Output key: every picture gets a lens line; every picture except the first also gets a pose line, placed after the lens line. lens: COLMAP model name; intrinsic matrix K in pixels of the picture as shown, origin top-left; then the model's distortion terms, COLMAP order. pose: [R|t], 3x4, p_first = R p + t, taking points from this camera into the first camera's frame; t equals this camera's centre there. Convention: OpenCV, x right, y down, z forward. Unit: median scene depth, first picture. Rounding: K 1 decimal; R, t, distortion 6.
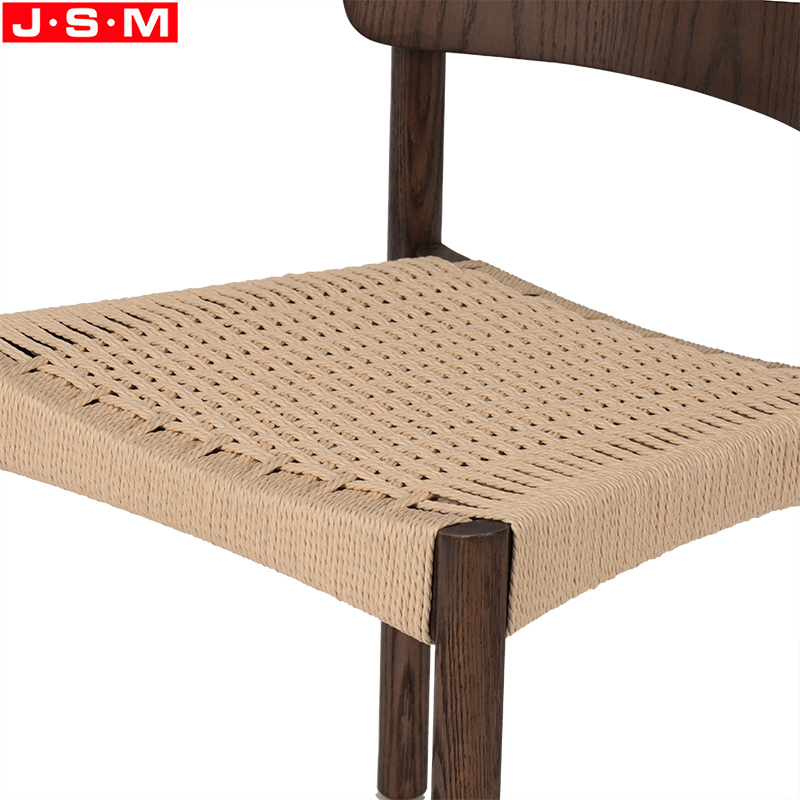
lens RADIAL K [[3656.6, 0, 400.0], [0, 3656.6, 400.0], [0, 0, 1]] dist [0.189880, -4.668509]
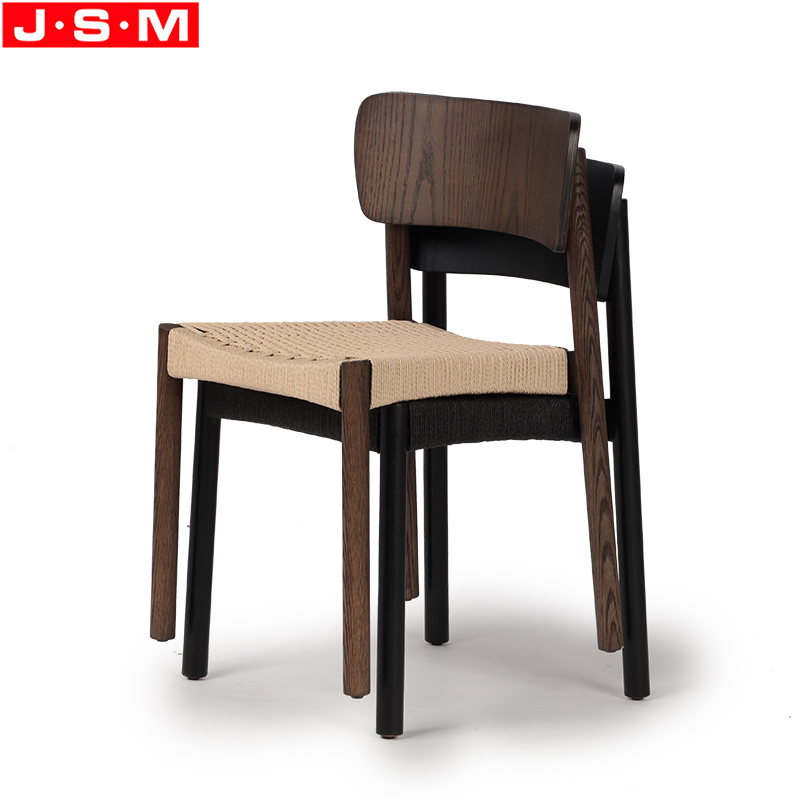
lens RADIAL K [[4023.3, 0, 400.0], [0, 4023.3, 400.0], [0, 0, 1]] dist [-0.079996, -8.843166]
pose [[0.988511, -0.011863, -0.150684, 0.418955], [-0.015823, 0.983317, -0.181213, 0.503875], [0.150319, 0.181515, 0.971831, -1.515421]]
